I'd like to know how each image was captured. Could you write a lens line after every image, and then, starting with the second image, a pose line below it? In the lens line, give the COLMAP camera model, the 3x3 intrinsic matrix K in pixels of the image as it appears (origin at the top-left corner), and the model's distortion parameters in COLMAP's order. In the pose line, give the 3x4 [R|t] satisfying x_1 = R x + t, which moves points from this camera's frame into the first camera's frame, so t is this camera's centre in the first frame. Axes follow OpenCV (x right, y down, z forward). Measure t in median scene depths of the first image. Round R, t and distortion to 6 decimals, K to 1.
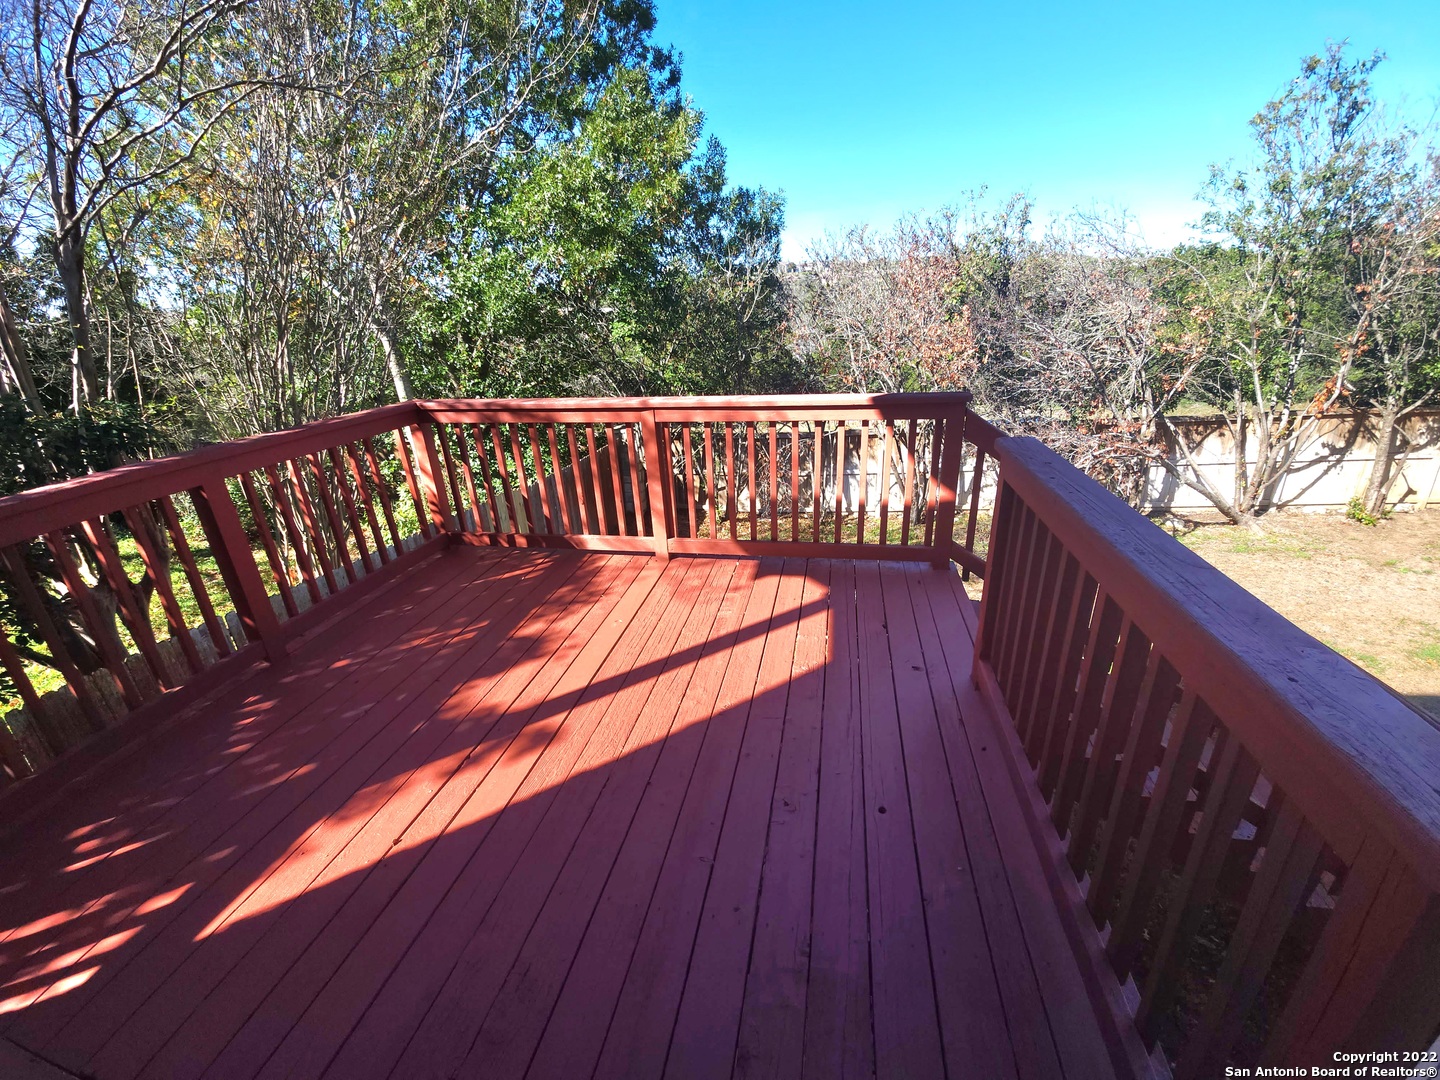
lens RADIAL K [[585.8, 0, 720.0], [0, 585.8, 540.0], [0, 0, 1]] dist [0.000536, -0.007292]
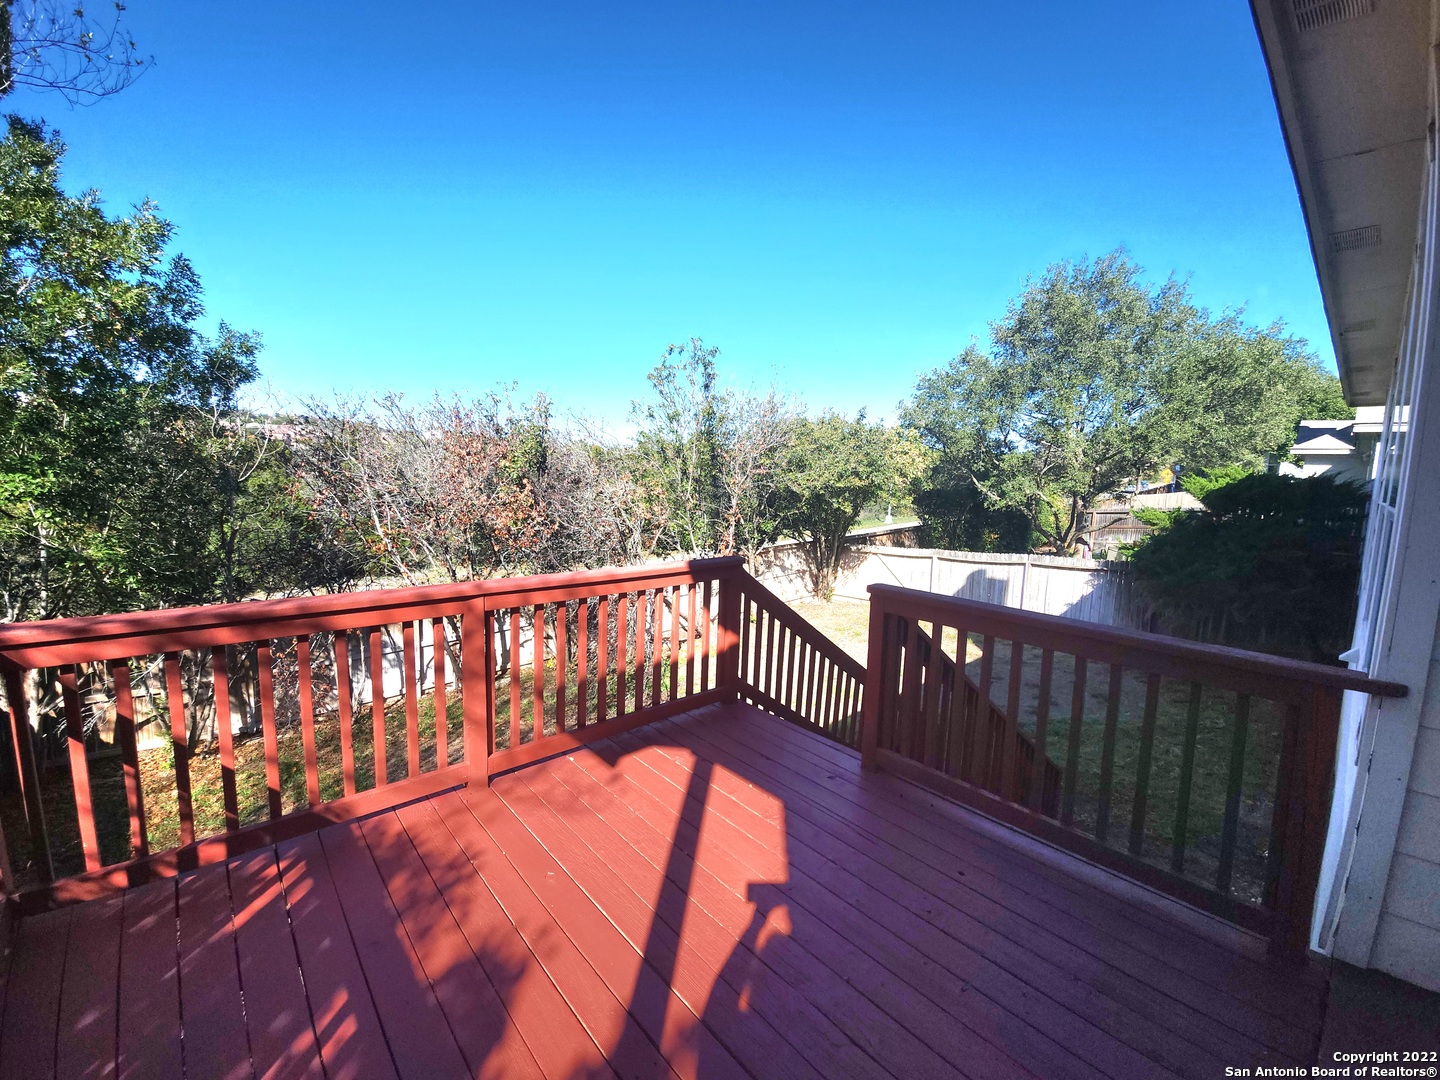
lens RADIAL K [[585.8, 0, 720.0], [0, 585.8, 540.0], [0, 0, 1]] dist [0.000536, -0.007292]
pose [[0.593747, -0.033298, 0.803963, -0.510780], [0.240914, 0.960666, -0.138133, -0.095728], [-0.767740, 0.275702, 0.578415, 0.225739]]
